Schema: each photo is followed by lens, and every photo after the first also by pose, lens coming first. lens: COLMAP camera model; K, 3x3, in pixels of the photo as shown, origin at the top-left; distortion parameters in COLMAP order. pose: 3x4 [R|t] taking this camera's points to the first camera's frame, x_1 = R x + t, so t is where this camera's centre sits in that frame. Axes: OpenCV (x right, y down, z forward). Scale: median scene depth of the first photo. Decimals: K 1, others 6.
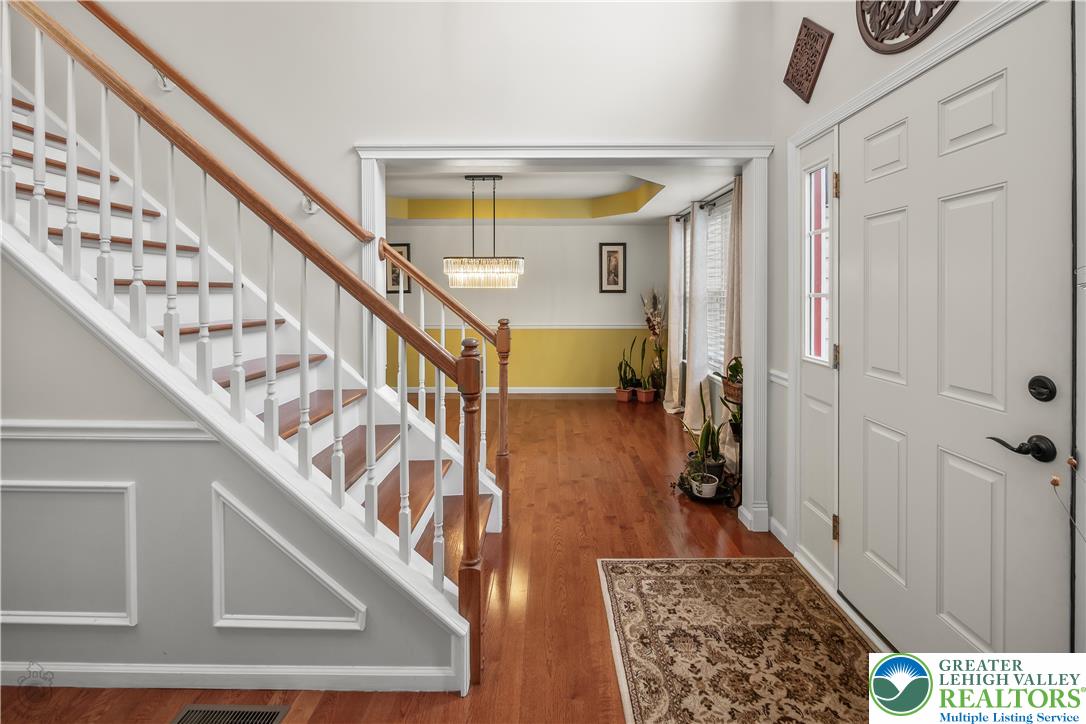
lens RADIAL K [[466.5, 0, 542.6], [0, 466.5, 303.6], [0, 0, 1]] dist [-0.003179, -0.000192]
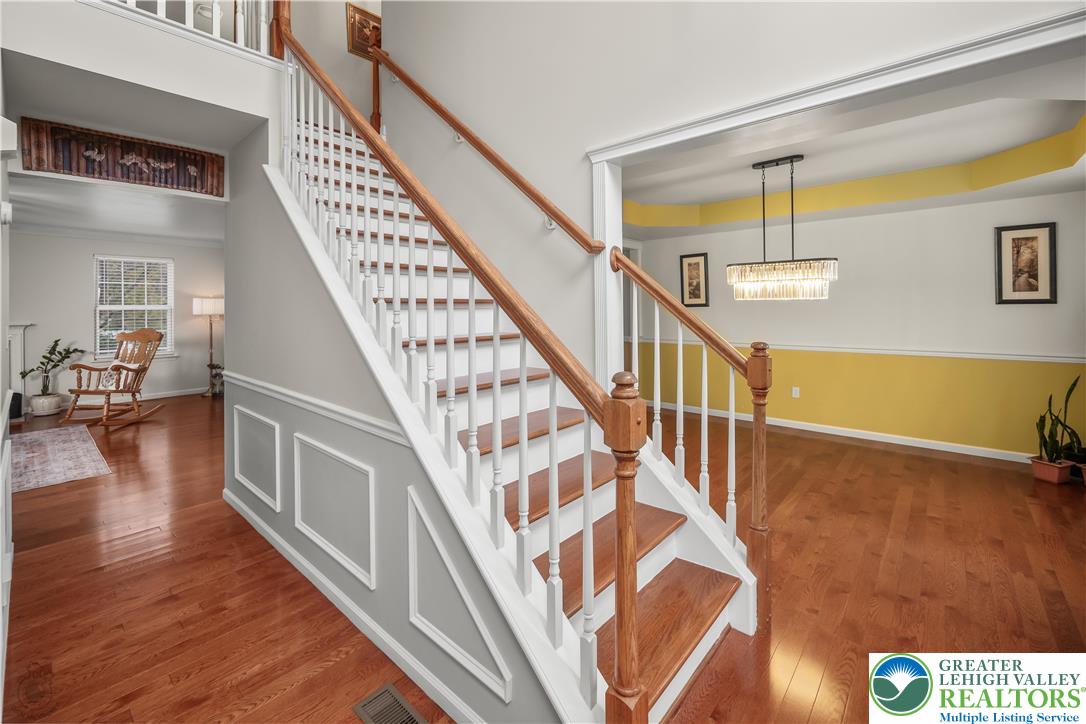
lens RADIAL K [[452.8, 0, 540.8], [0, 452.8, 309.1], [0, 0, 1]] dist [-0.005981, 0.000469]
pose [[0.753922, -0.003153, -0.656957, 0.066490], [-0.007034, 0.999892, -0.012871, -0.004093], [0.656927, 0.014324, 0.753818, 0.130116]]
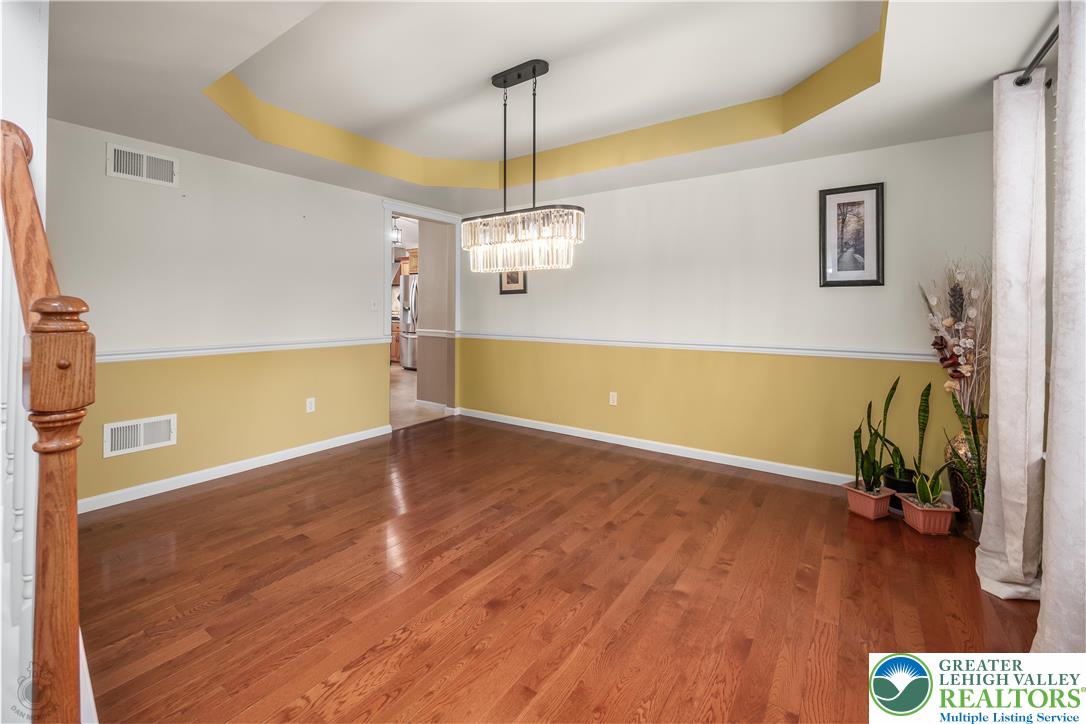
lens RADIAL K [[452.8, 0, 540.8], [0, 452.8, 309.1], [0, 0, 1]] dist [-0.005981, 0.000469]
pose [[0.826413, 0.003110, -0.563056, 0.177303], [-0.017094, 0.999662, -0.019568, 0.020242], [0.562805, 0.025796, 0.826187, 0.493413]]
